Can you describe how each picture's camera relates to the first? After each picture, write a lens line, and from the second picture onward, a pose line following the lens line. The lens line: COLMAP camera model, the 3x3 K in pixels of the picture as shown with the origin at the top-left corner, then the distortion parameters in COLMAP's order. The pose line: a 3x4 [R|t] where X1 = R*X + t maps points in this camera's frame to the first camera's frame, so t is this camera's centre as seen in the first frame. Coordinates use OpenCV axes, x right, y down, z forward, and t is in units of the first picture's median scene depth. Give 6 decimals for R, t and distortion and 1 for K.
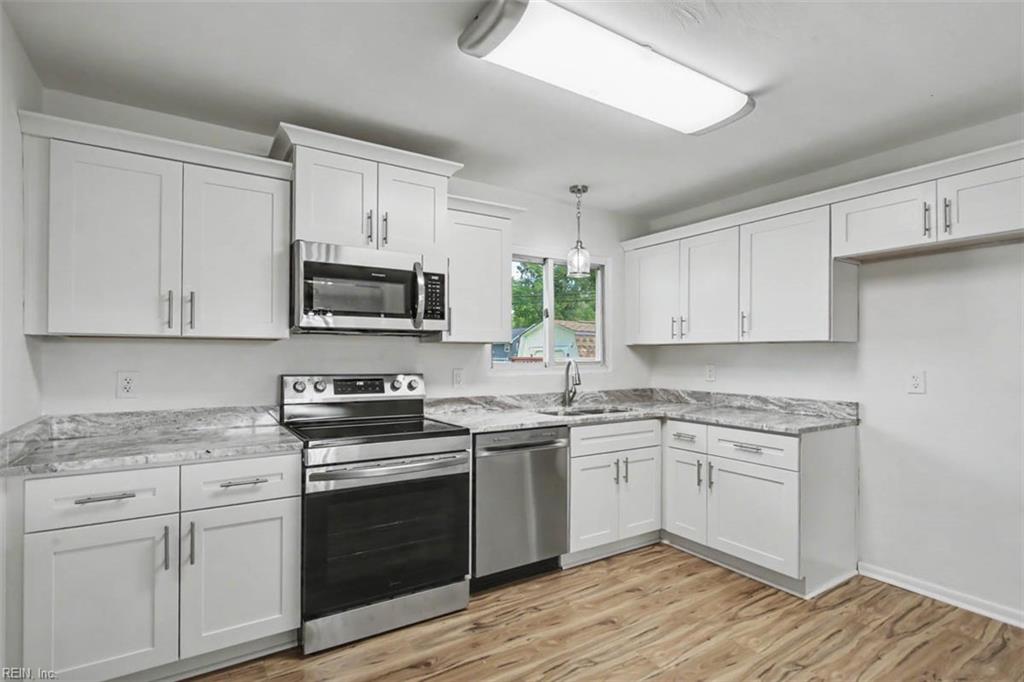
lens RADIAL K [[485.9, 0, 514.0], [0, 485.9, 352.5], [0, 0, 1]] dist [0.000277, -0.000186]
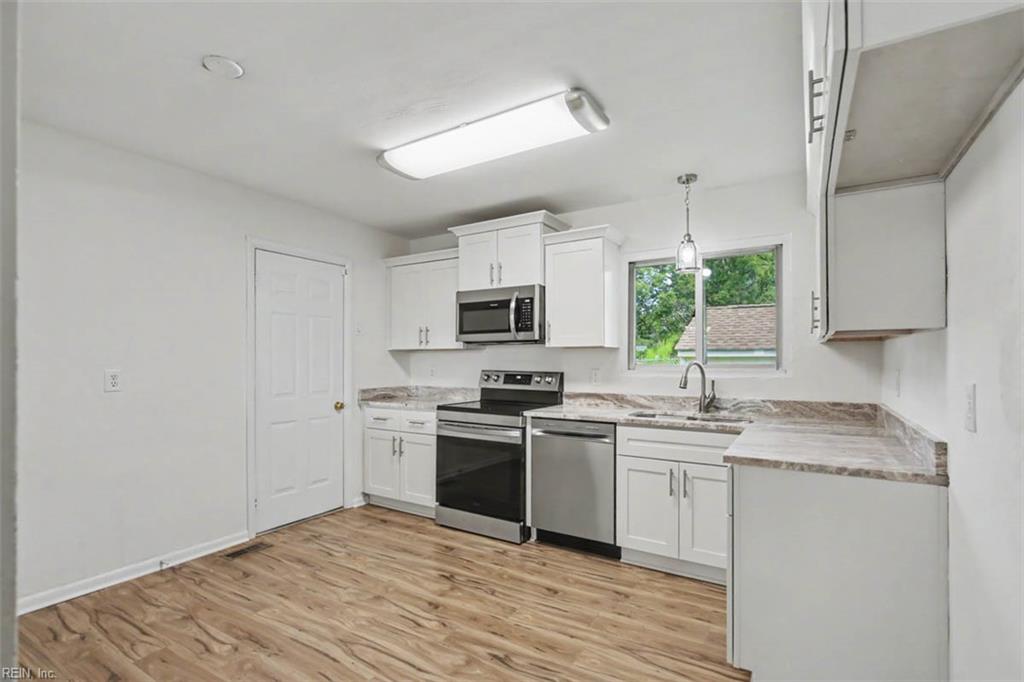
lens RADIAL K [[485.9, 0, 514.0], [0, 485.9, 352.5], [0, 0, 1]] dist [0.000277, -0.000186]
pose [[0.431154, -0.014857, -0.902156, 1.048991], [0.008558, 0.999887, -0.012376, 0.007535], [0.902238, -0.002384, 0.431233, 0.376273]]
